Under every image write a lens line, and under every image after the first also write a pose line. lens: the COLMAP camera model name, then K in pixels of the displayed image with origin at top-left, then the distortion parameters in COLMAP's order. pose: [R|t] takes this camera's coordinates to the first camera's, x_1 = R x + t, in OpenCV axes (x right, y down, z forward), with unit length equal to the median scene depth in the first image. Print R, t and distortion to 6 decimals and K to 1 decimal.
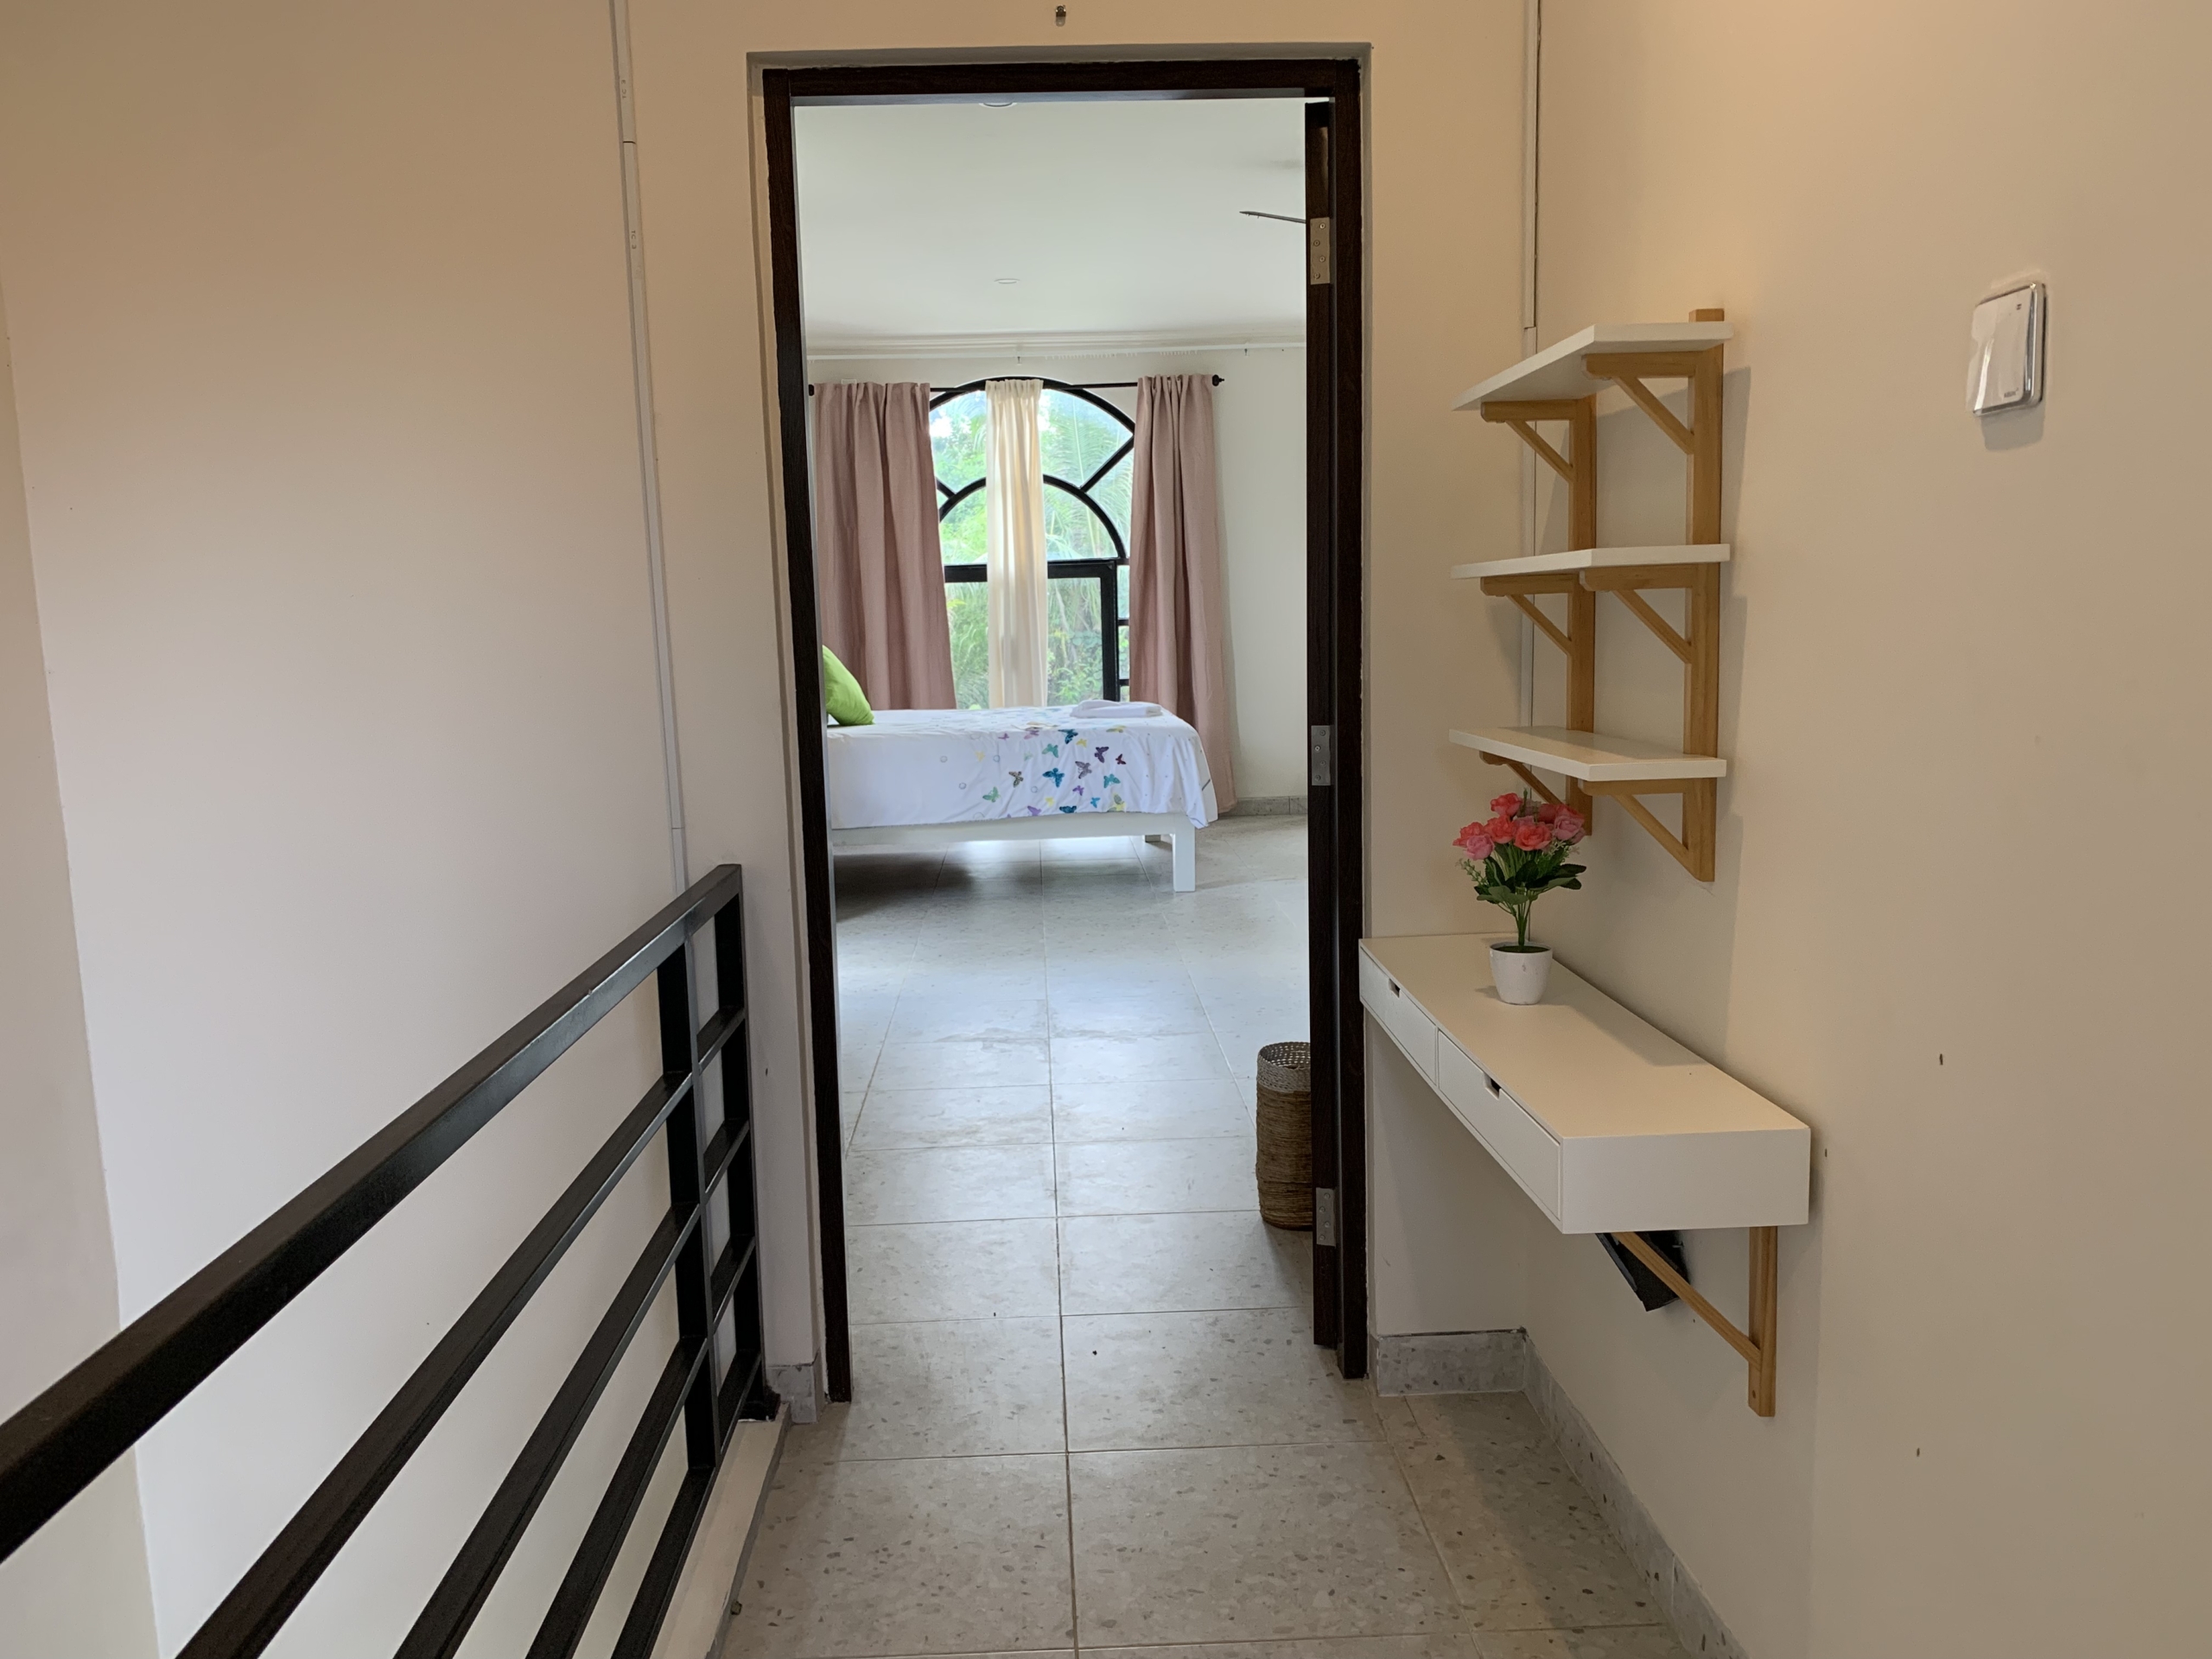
lens RADIAL K [[1668.7, 0, 1090.2], [0, 1668.7, 850.9], [0, 0, 1]] dist [0.137798, -0.253305]
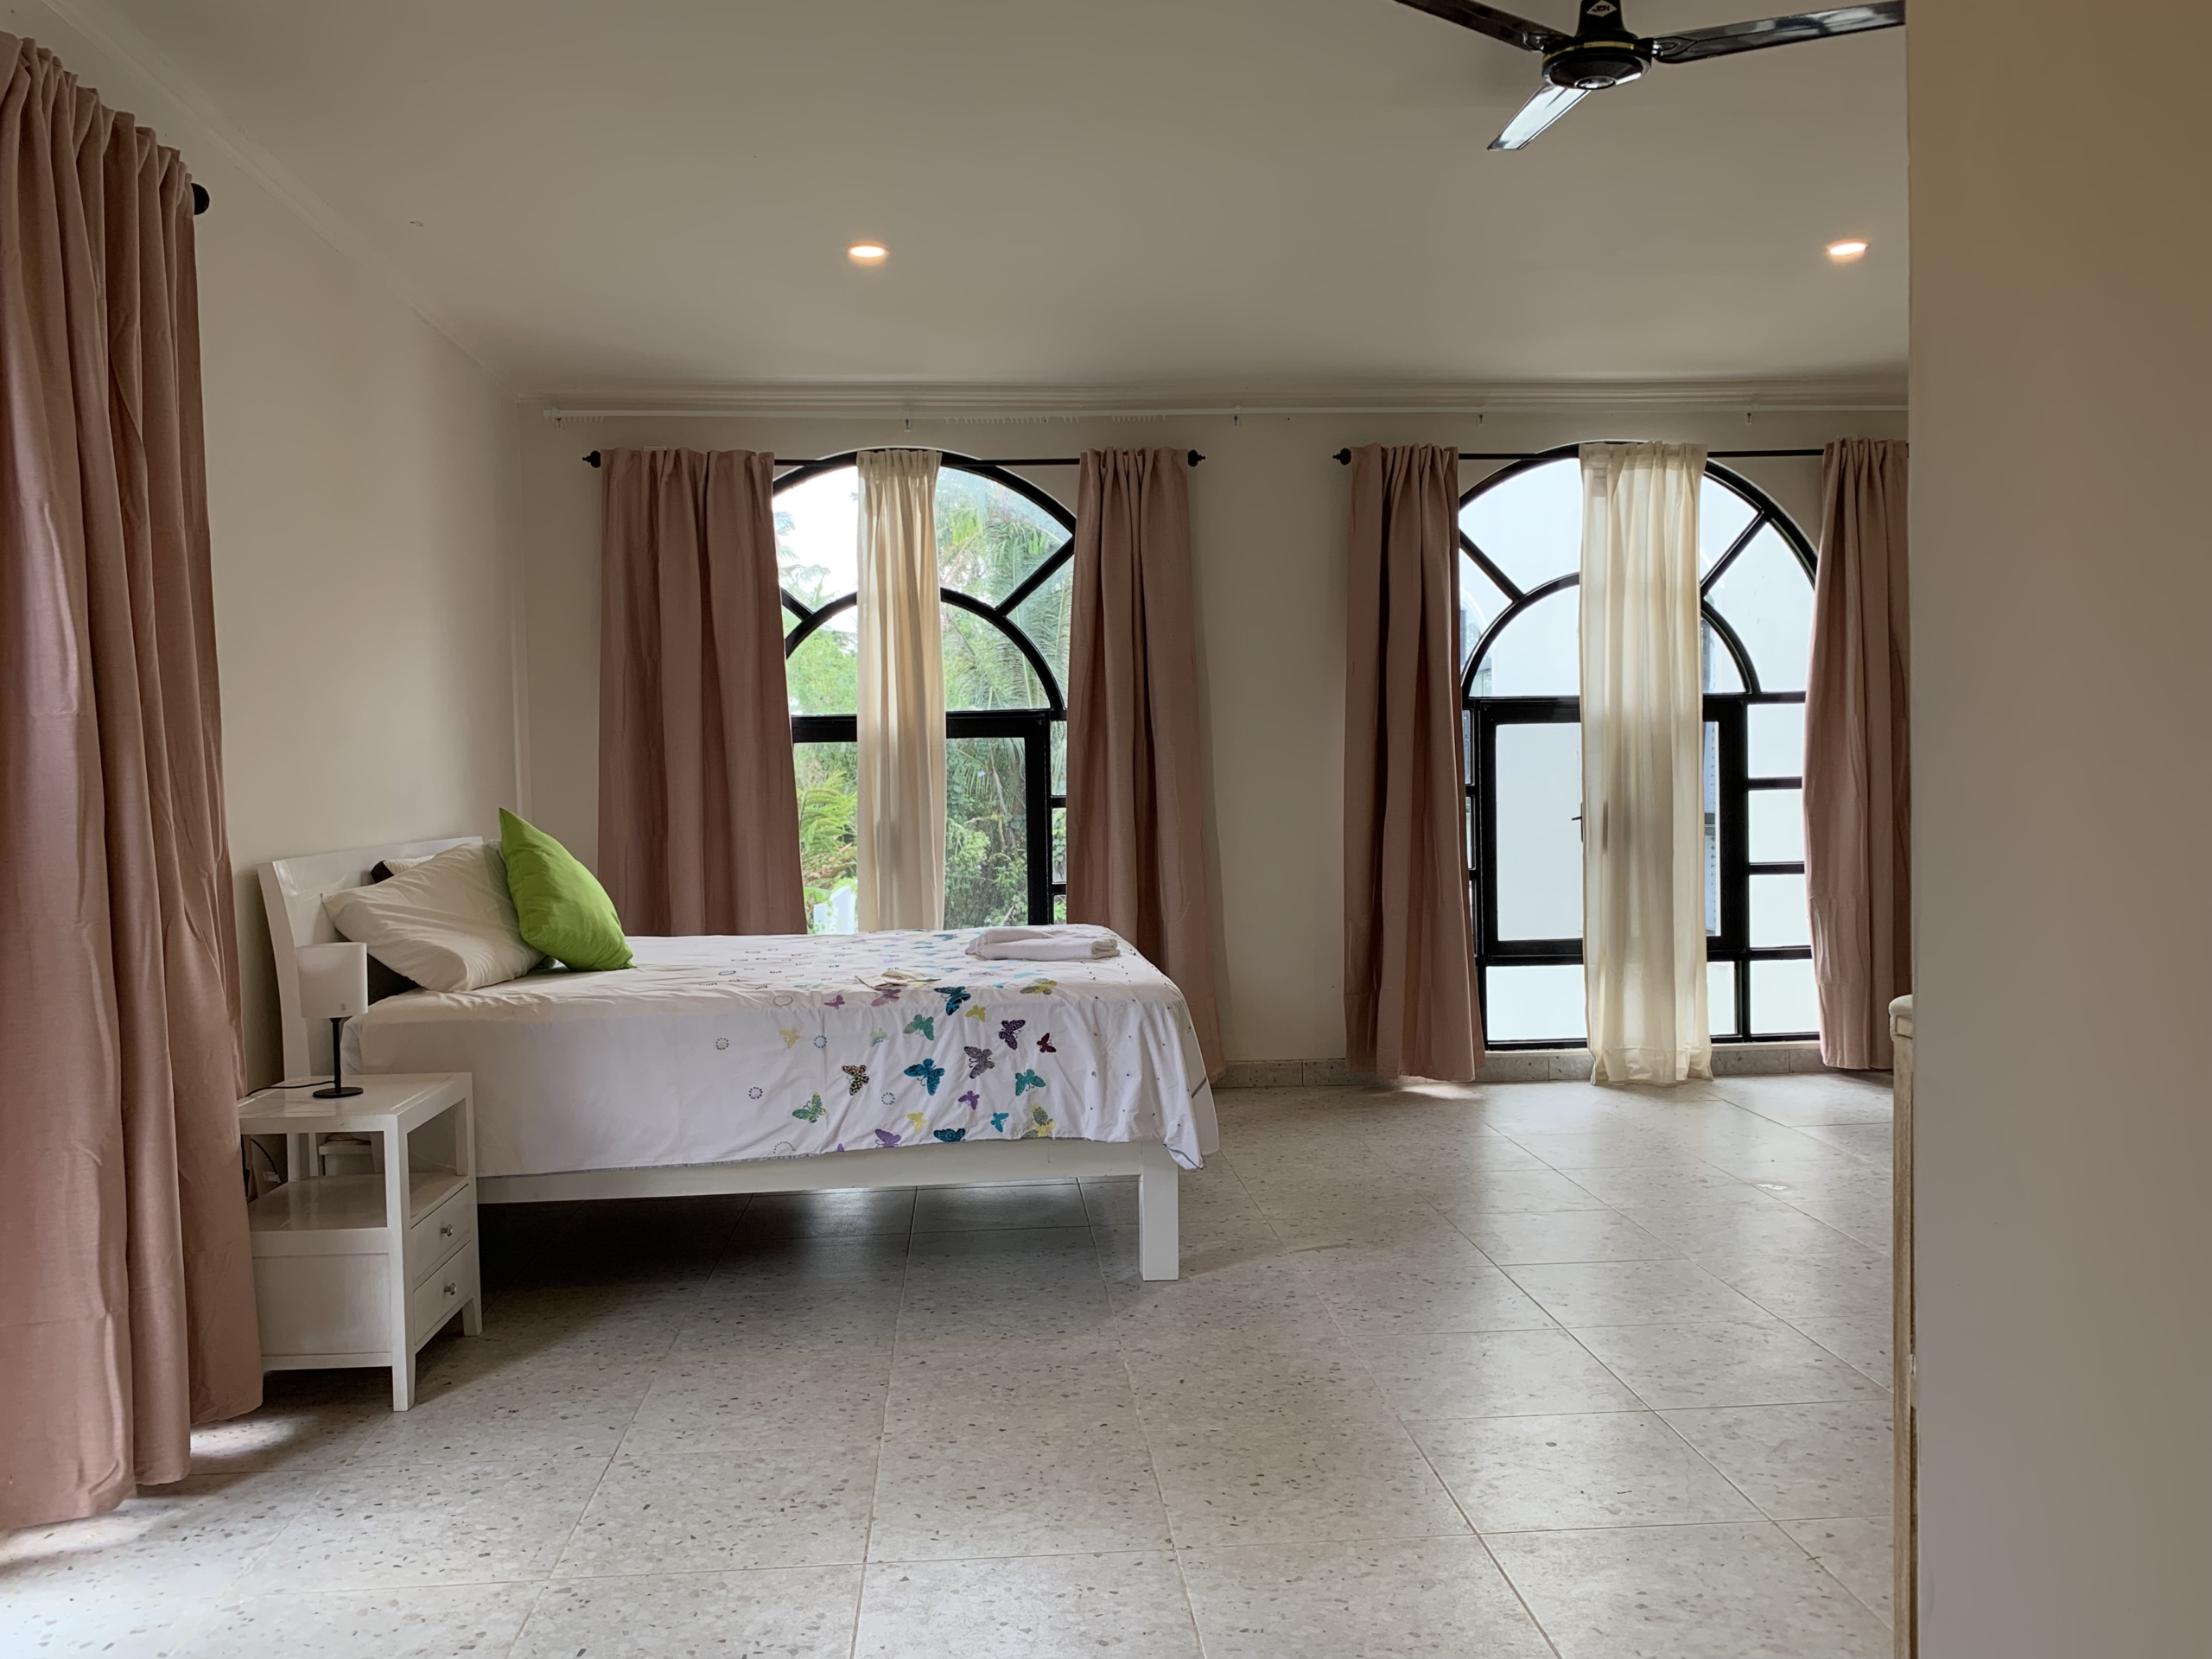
lens RADIAL K [[1668.7, 0, 1090.2], [0, 1668.7, 850.9], [0, 0, 1]] dist [0.137798, -0.253305]
pose [[0.999404, 0.007293, 0.033735, 0.010607], [-0.003591, 0.994085, -0.108544, -0.045305], [-0.034327, 0.108358, 0.993519, 0.342455]]
